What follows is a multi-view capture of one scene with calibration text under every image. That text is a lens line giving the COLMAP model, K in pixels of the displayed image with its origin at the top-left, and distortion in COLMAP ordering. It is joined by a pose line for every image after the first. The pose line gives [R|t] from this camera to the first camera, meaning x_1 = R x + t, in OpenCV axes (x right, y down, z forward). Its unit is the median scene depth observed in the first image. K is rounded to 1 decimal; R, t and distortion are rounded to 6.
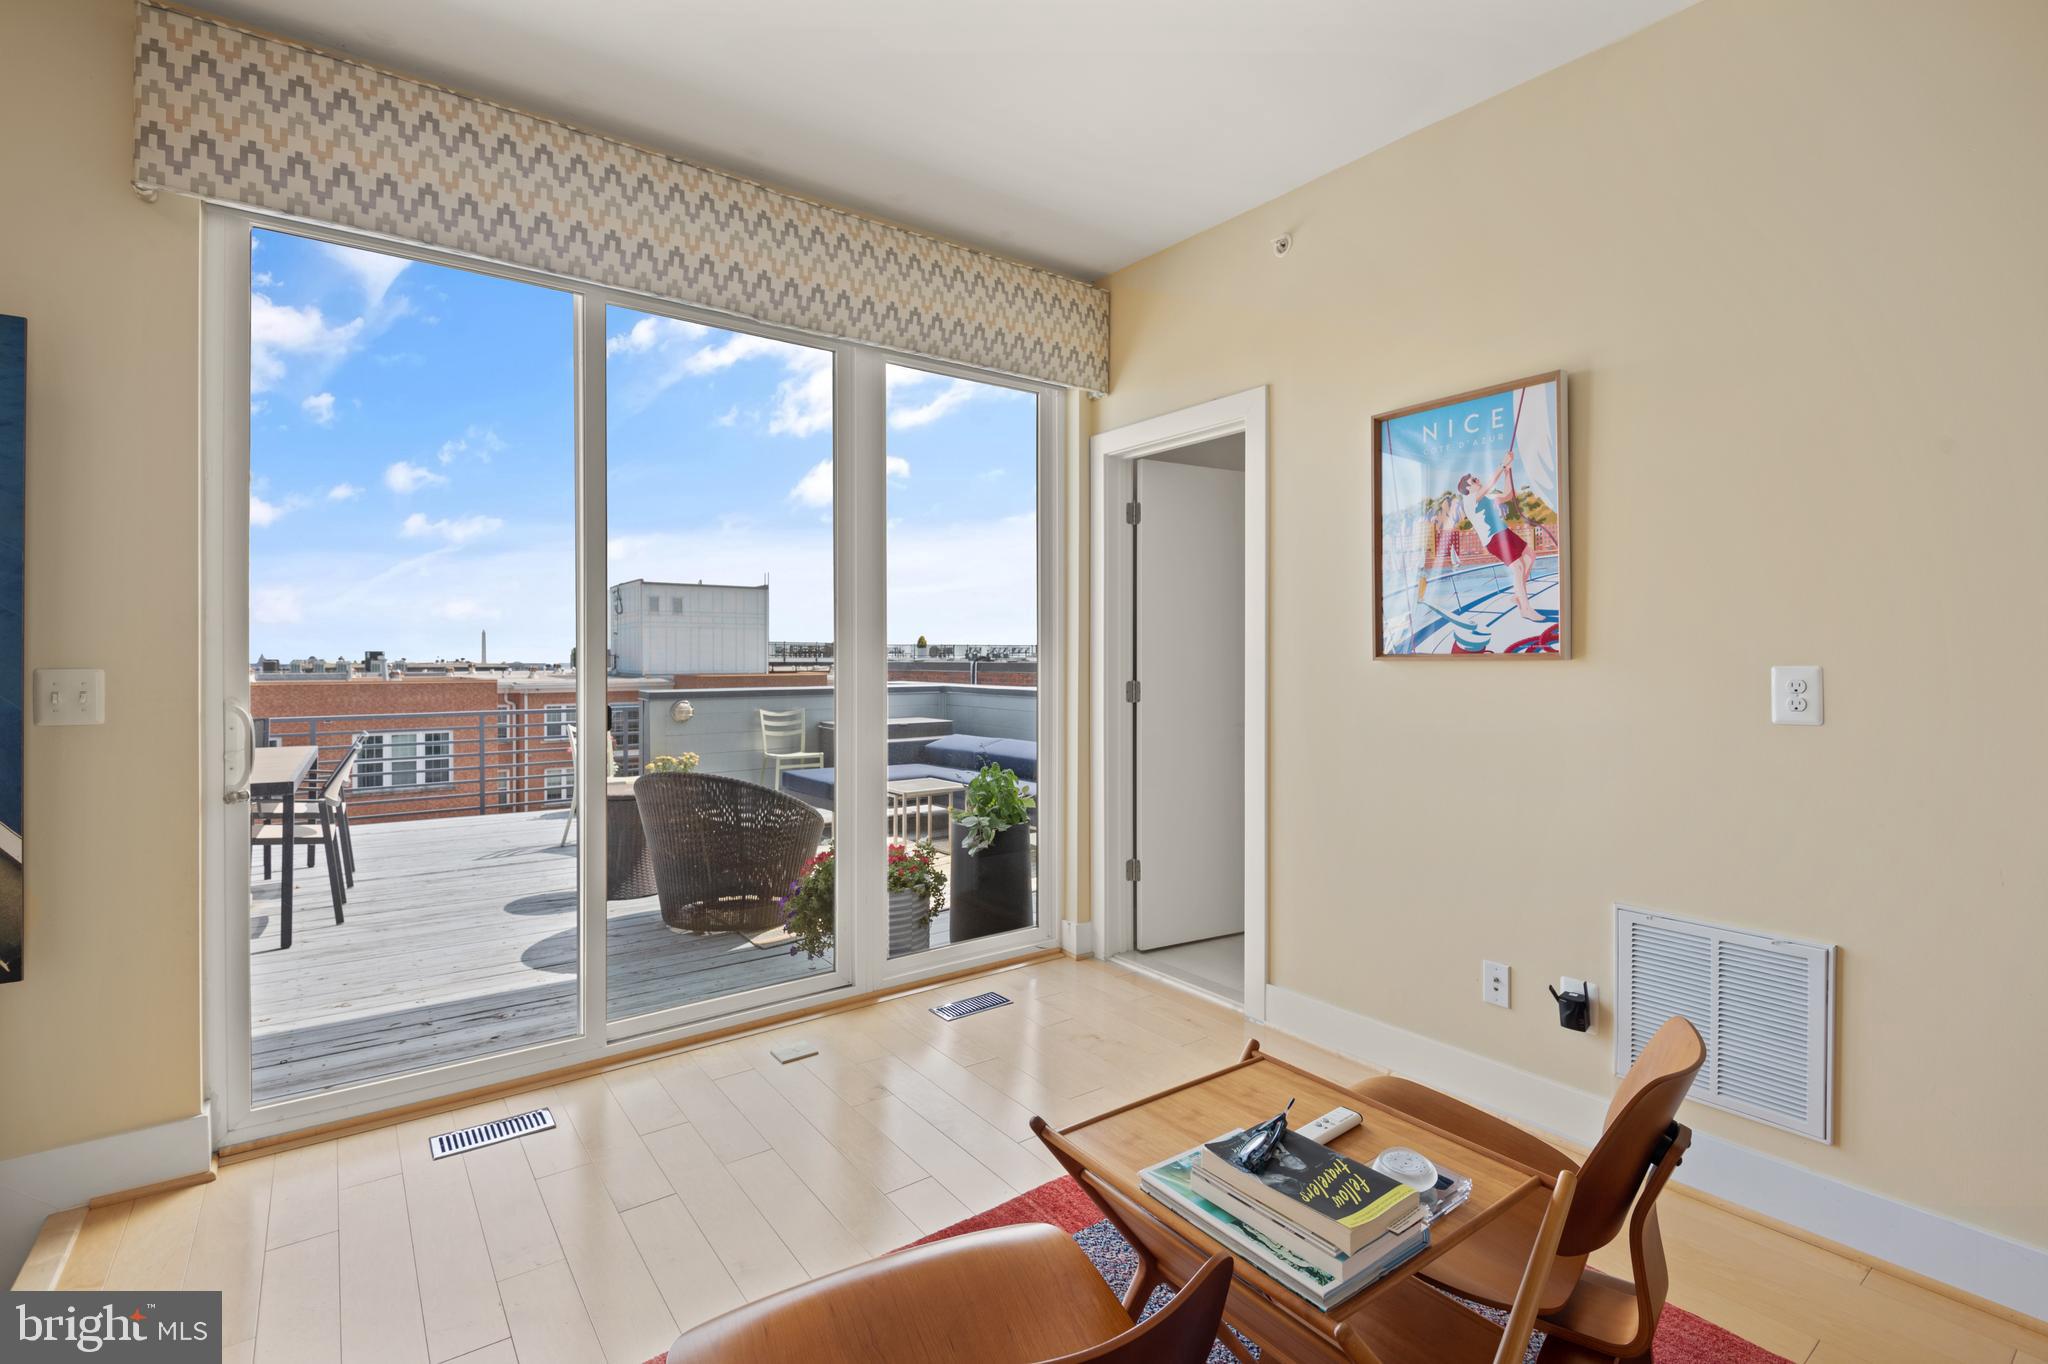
lens RADIAL K [[949.3, 0, 1021.5], [0, 949.3, 670.3], [0, 0, 1]] dist [0.013023, -0.014004]
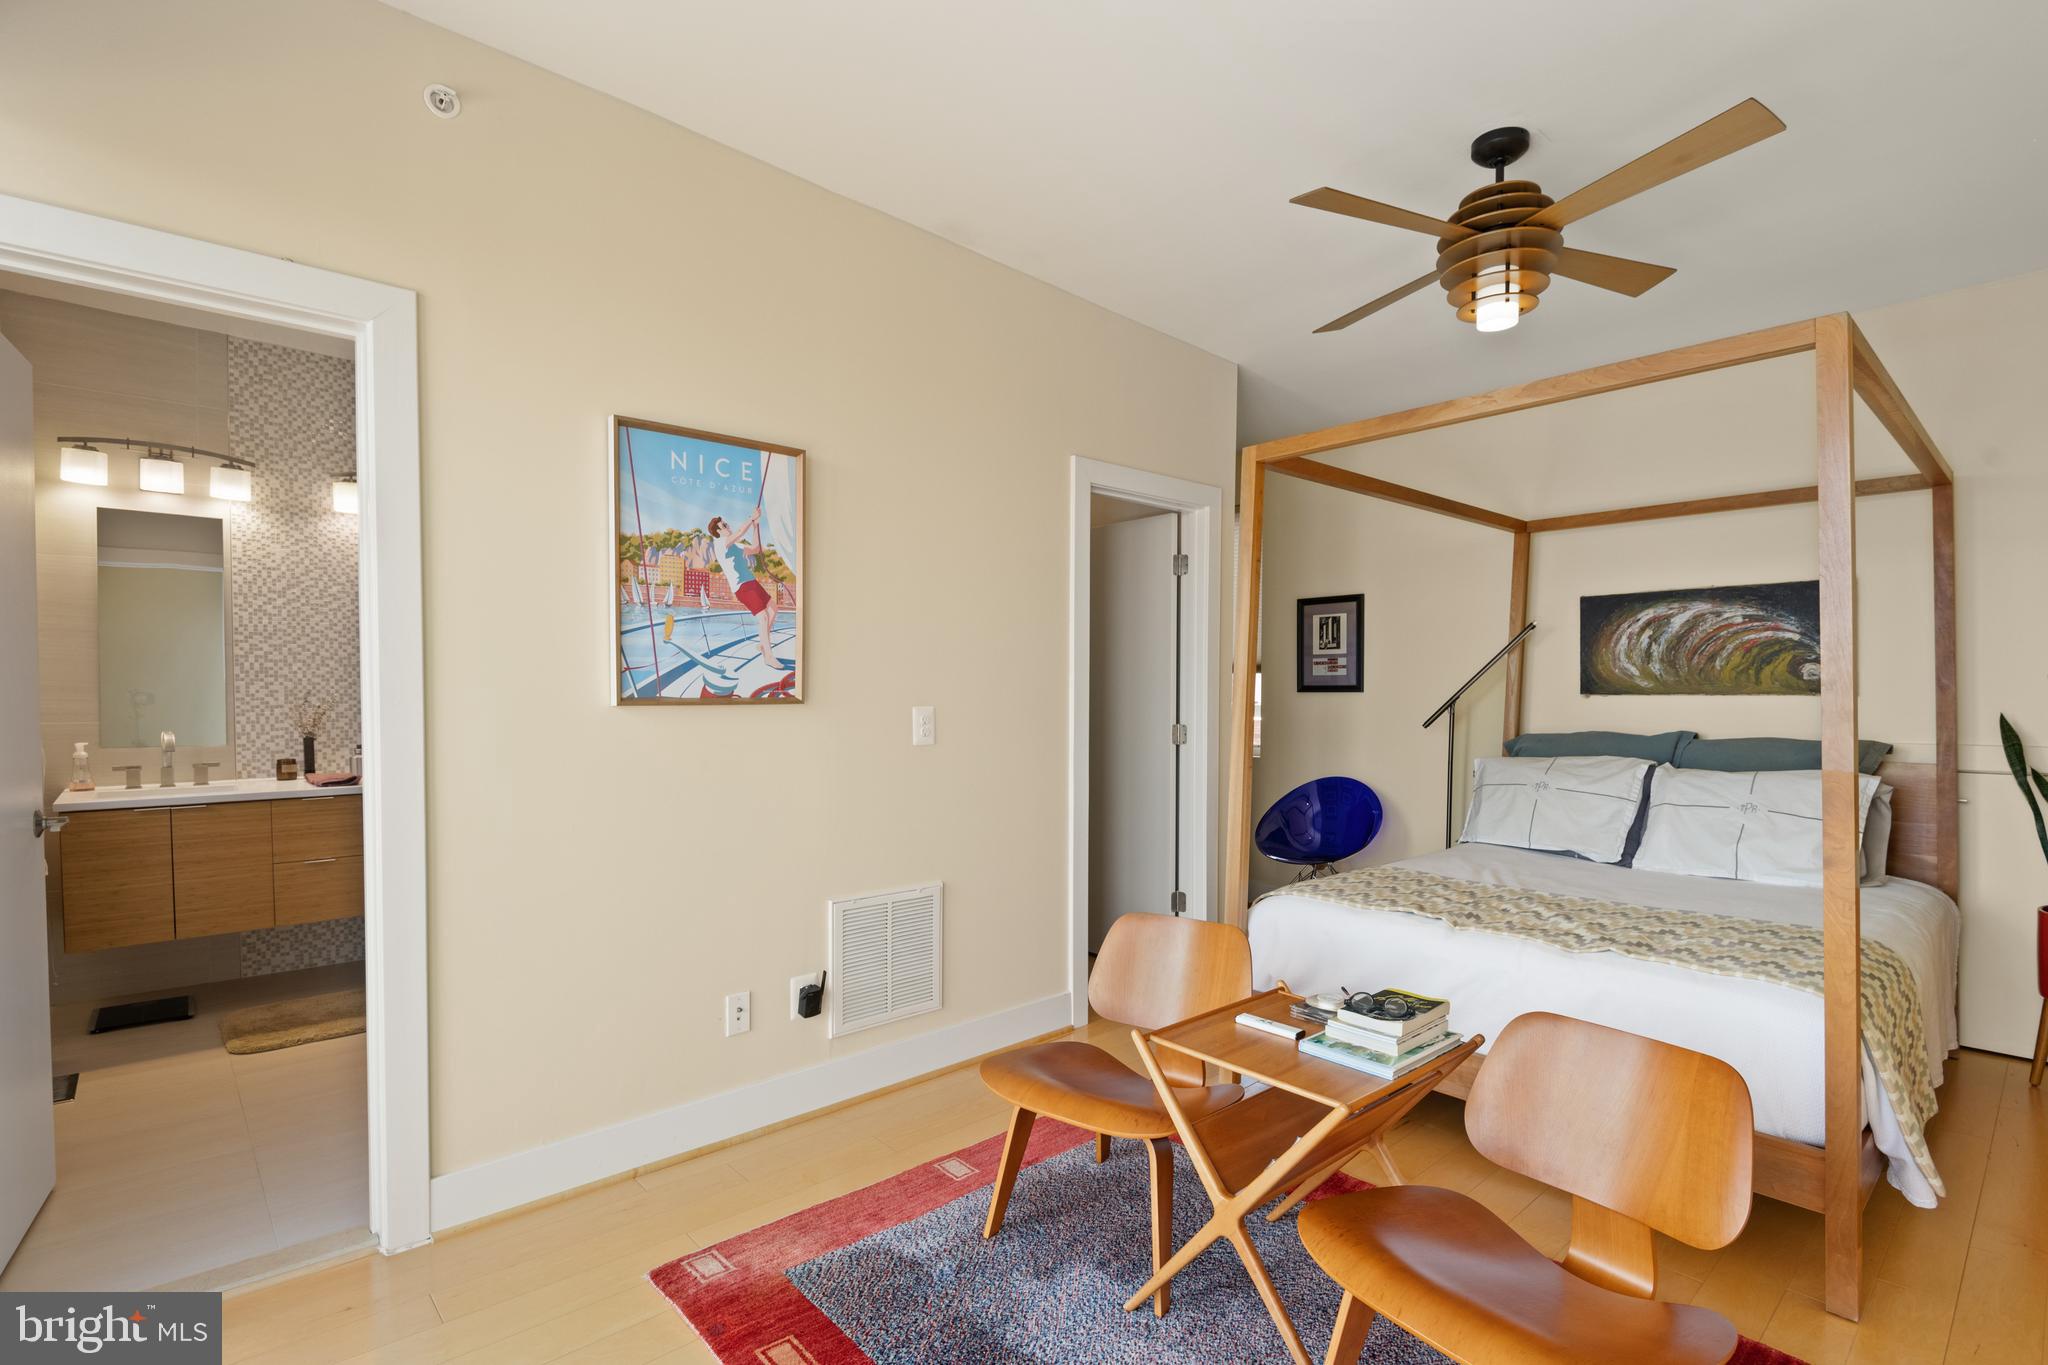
lens RADIAL K [[971.1, 0, 1017.3], [0, 971.1, 736.2], [0, 0, 1]] dist [0.031177, -0.014764]
pose [[-0.111171, -0.040537, 0.992974, -0.596250], [0.011045, 0.999056, 0.042022, -0.017183], [-0.993740, 0.015639, -0.110618, 0.821217]]
